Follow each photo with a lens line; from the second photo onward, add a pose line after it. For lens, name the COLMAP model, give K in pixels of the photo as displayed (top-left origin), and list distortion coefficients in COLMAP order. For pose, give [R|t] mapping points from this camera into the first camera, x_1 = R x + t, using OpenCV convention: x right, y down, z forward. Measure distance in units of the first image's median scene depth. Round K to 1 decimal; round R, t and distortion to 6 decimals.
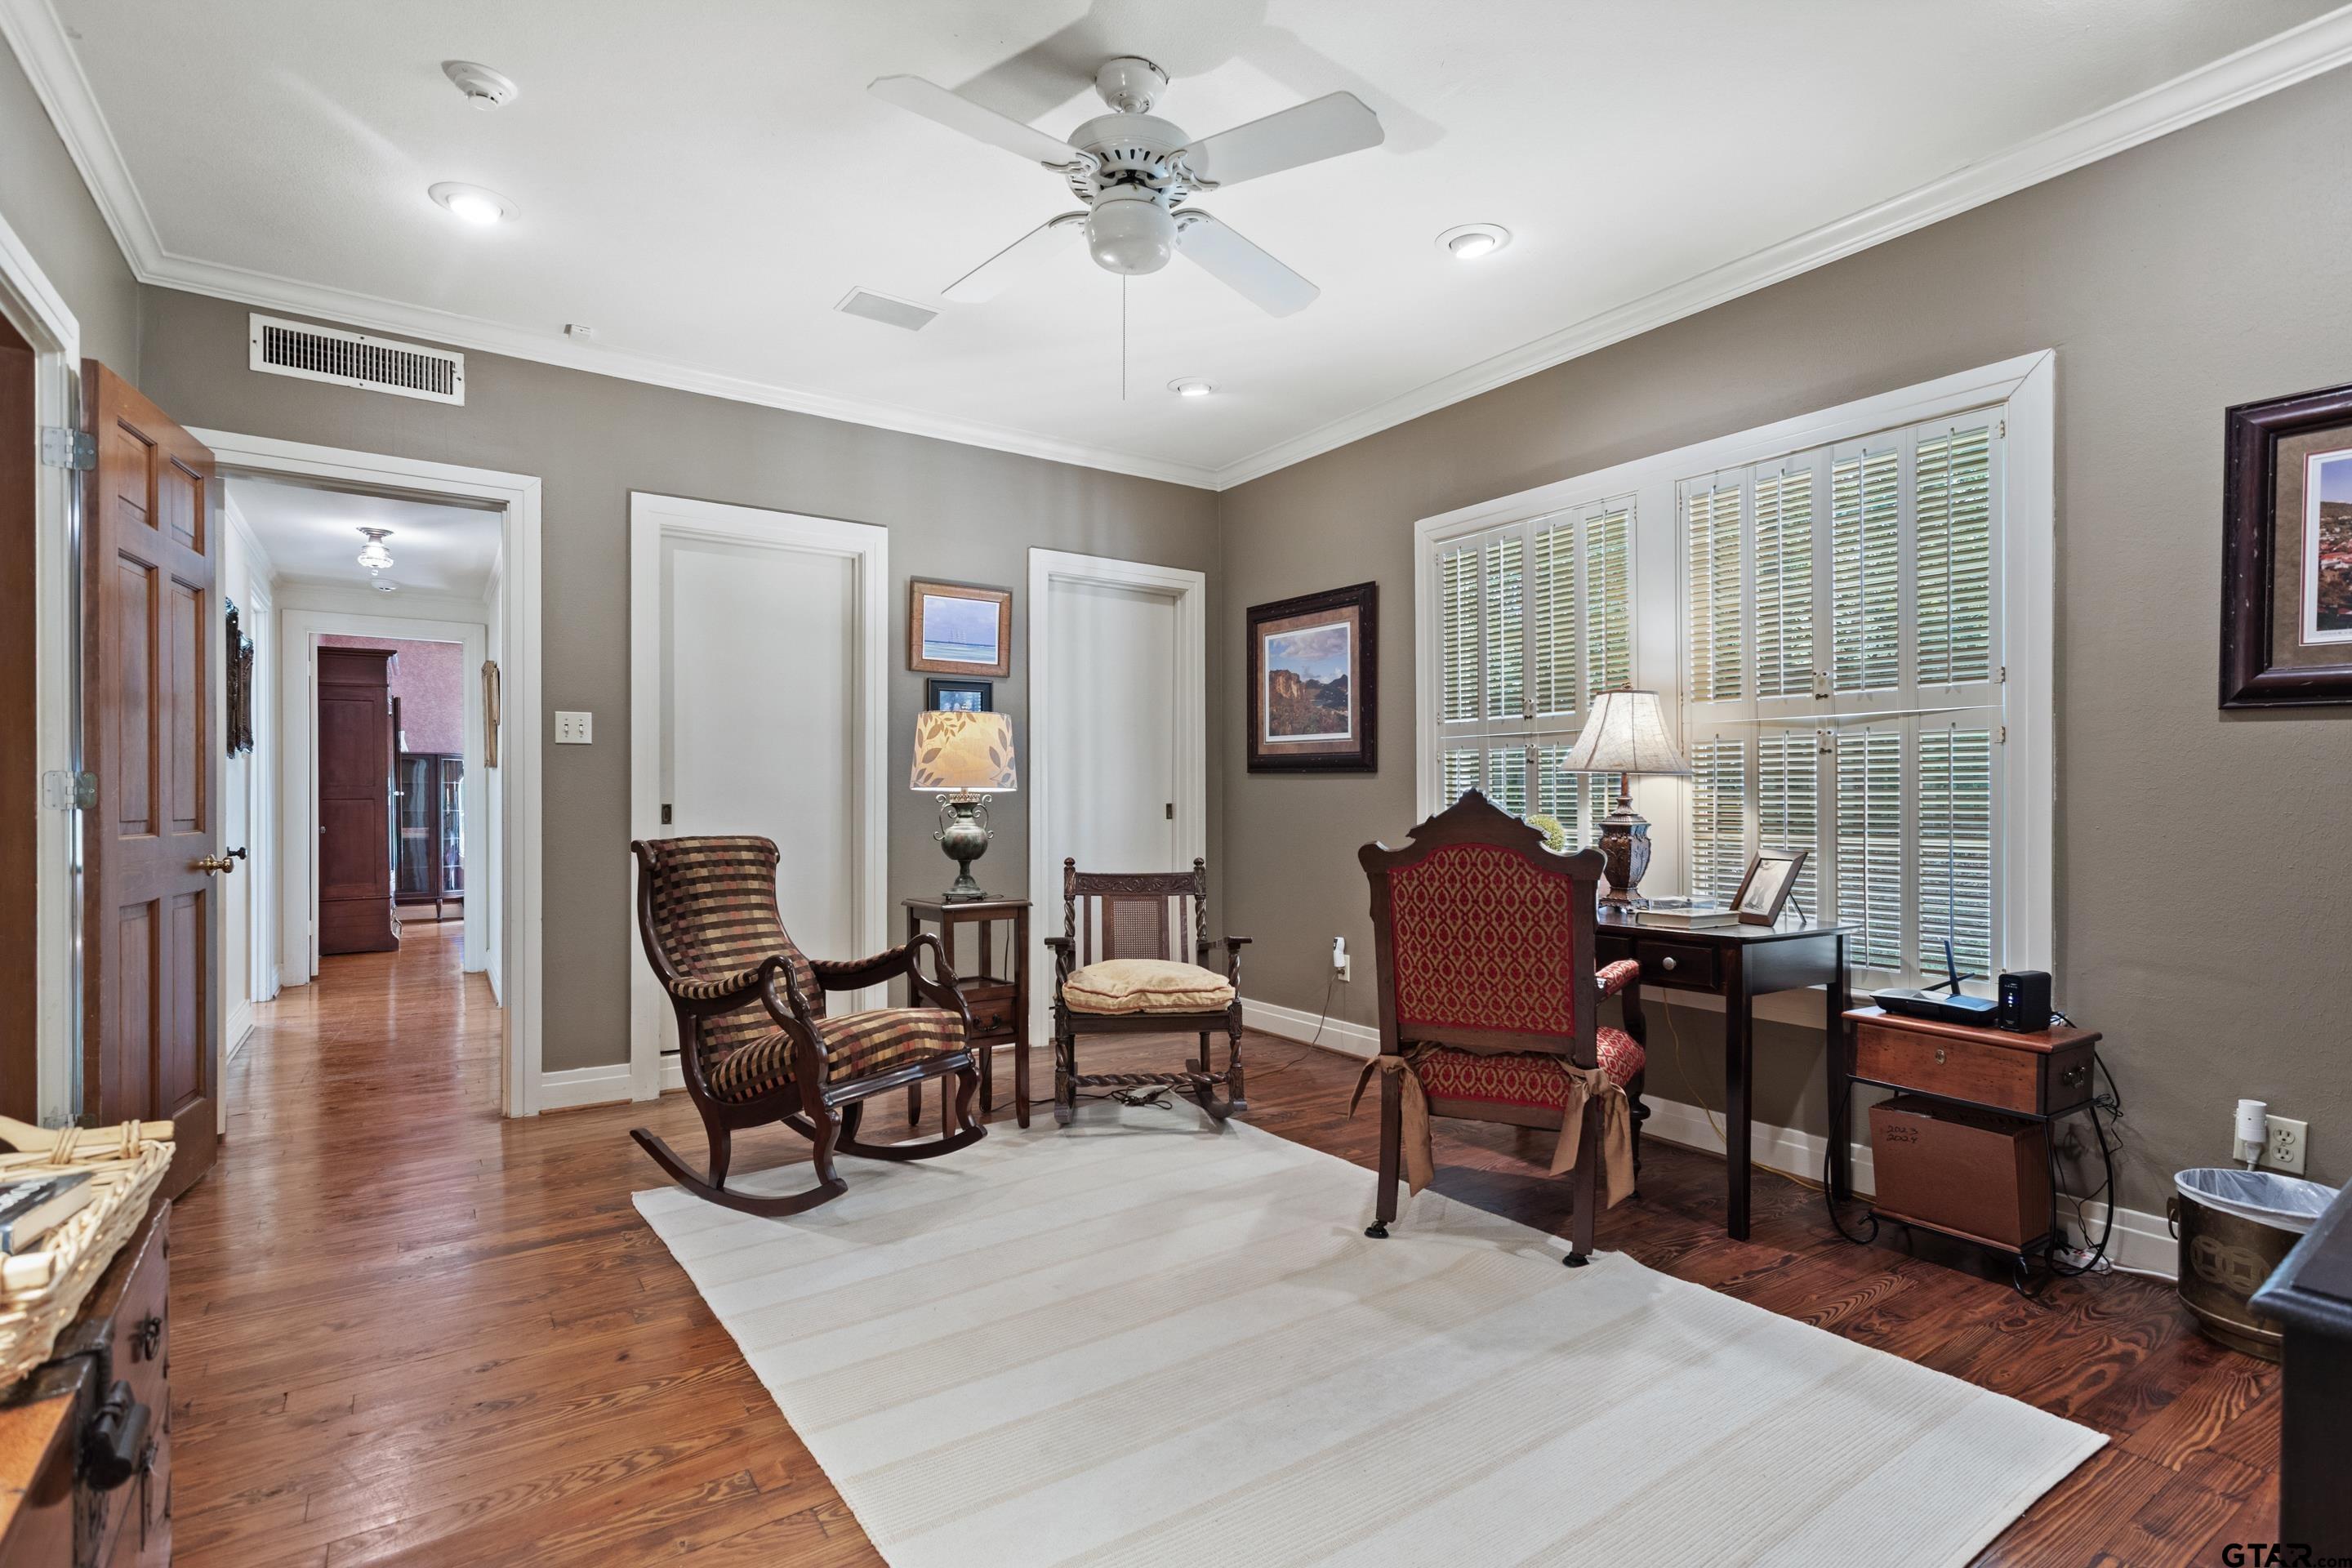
lens RADIAL K [[1132.6, 0, 1175.3], [0, 1132.6, 801.1], [0, 0, 1]] dist [0.002341, 0.000224]
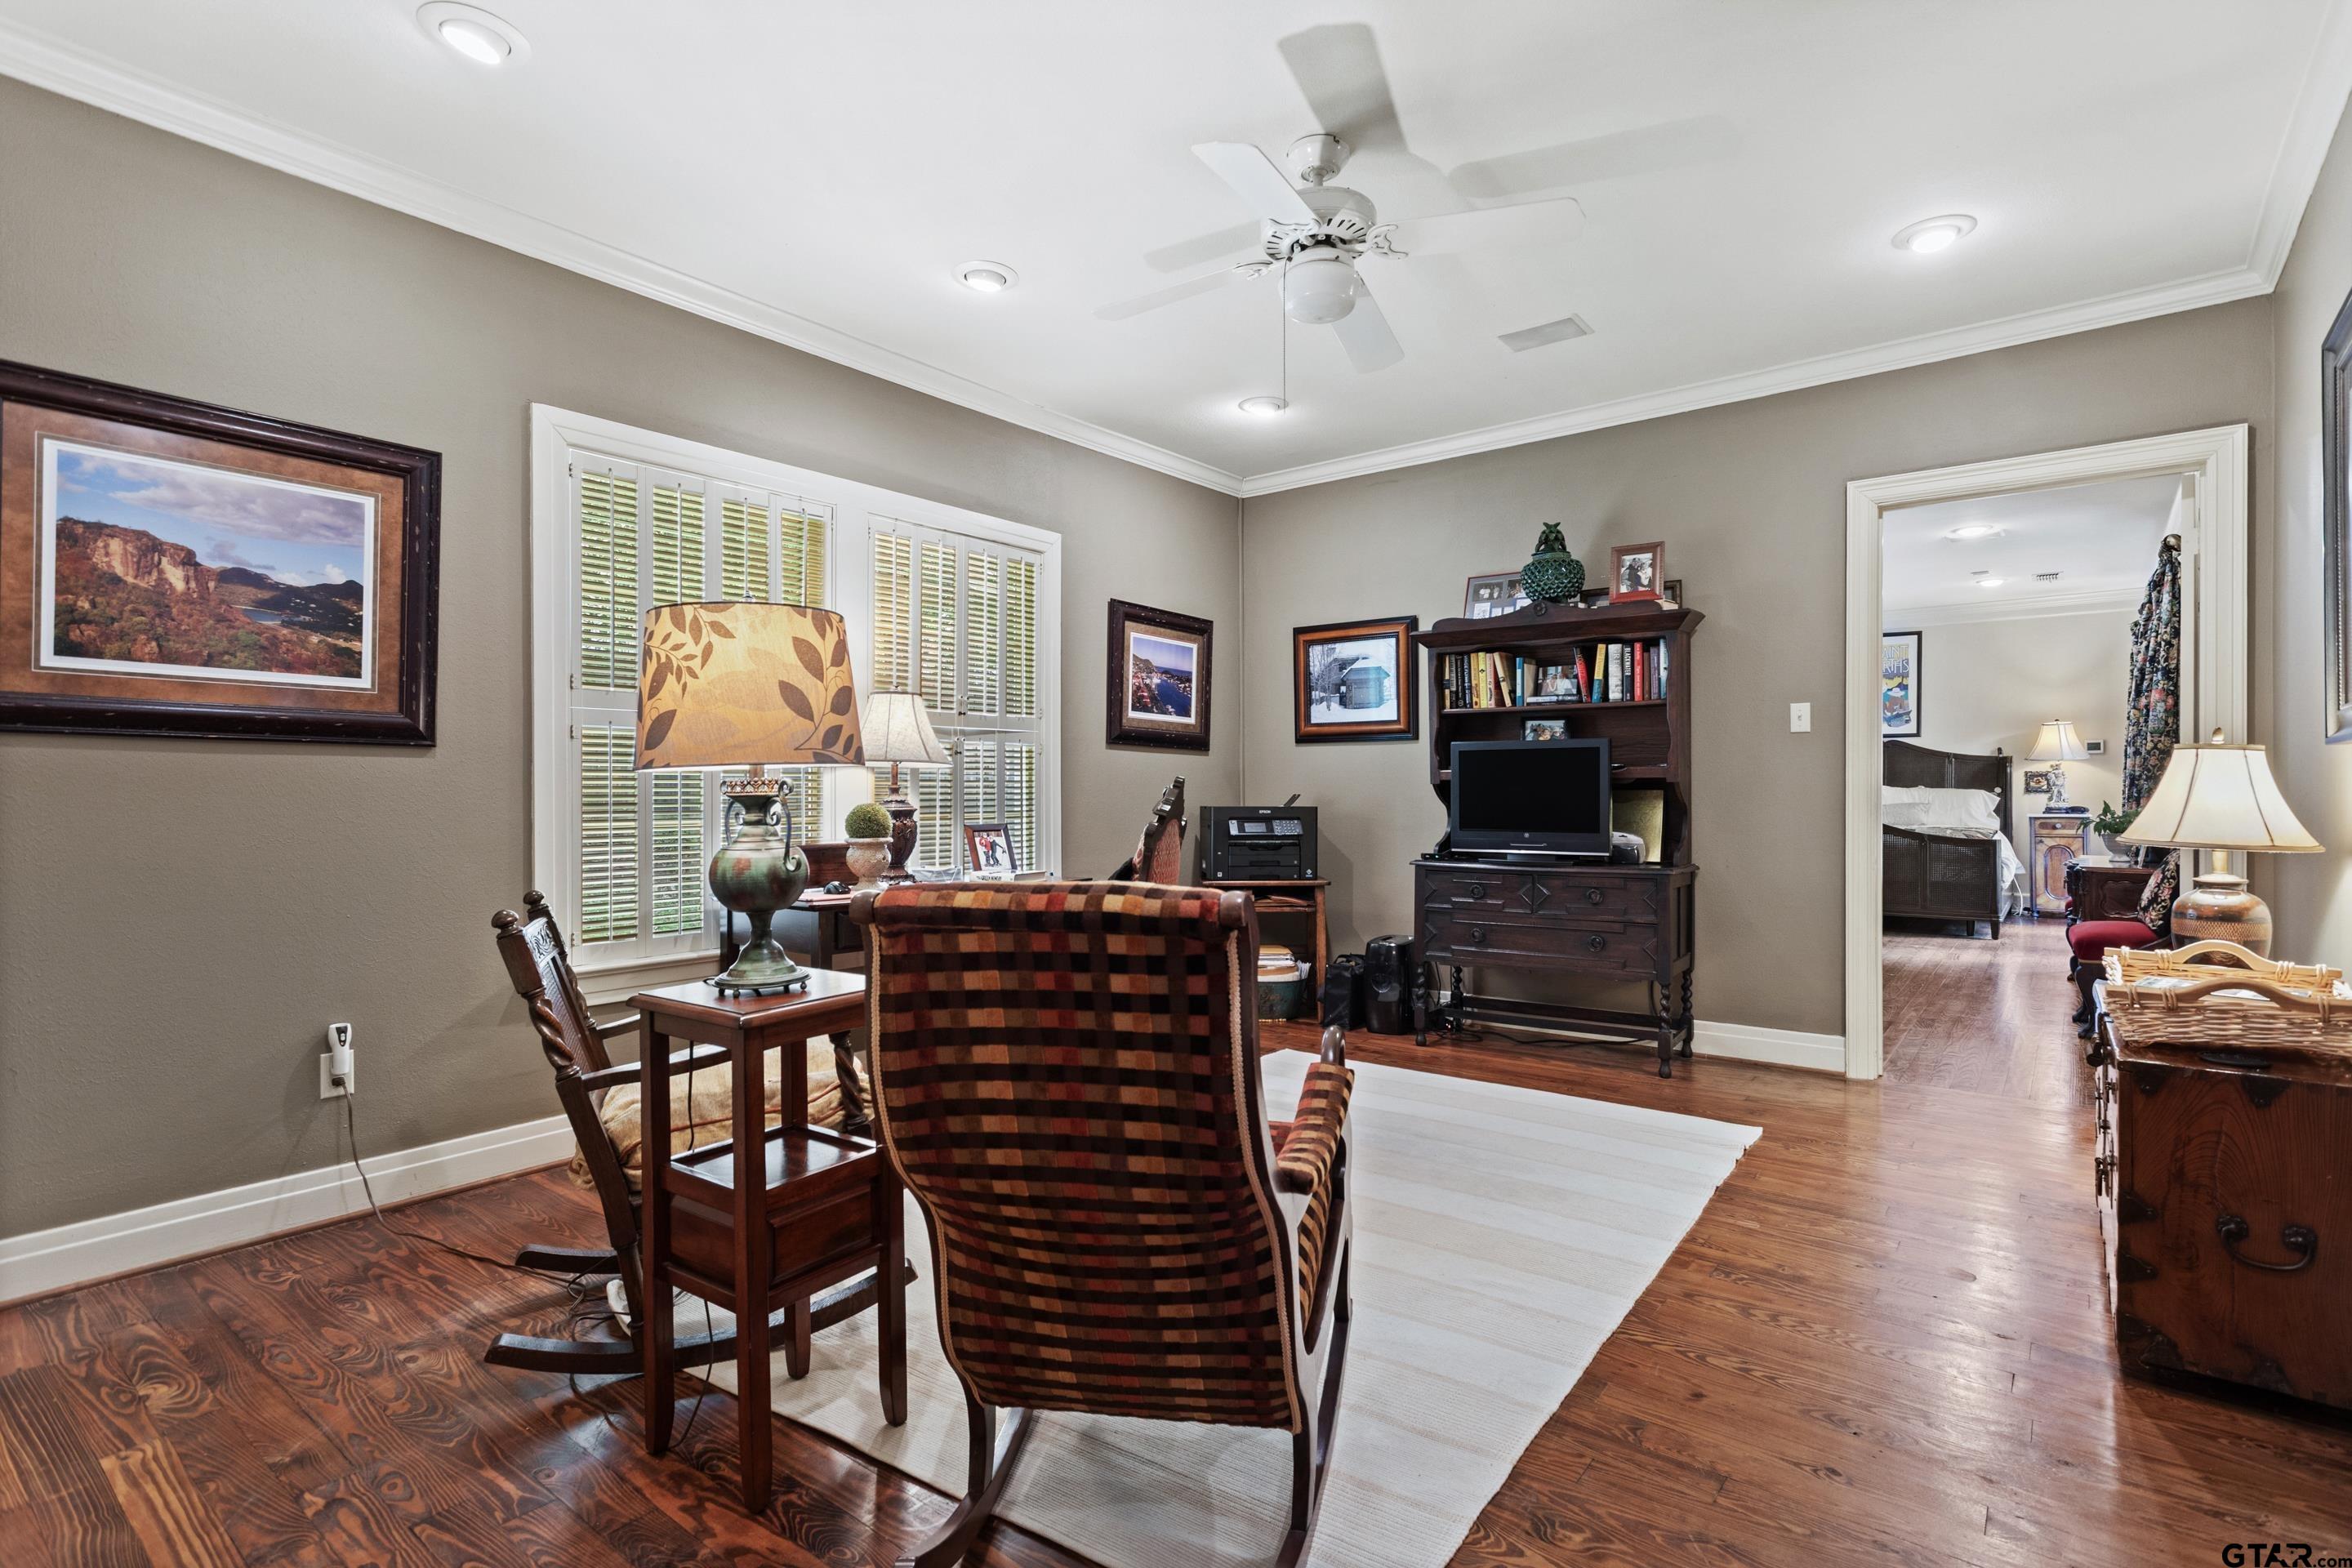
lens RADIAL K [[1151.8, 0, 1200.8], [0, 1151.8, 787.2], [0, 0, 1]] dist [0.001387, 0.000224]
pose [[-0.320085, -0.000687, 0.947389, -0.576434], [0.004078, 0.999989, 0.002103, -0.002157], [-0.947380, 0.004537, -0.320079, 0.779372]]
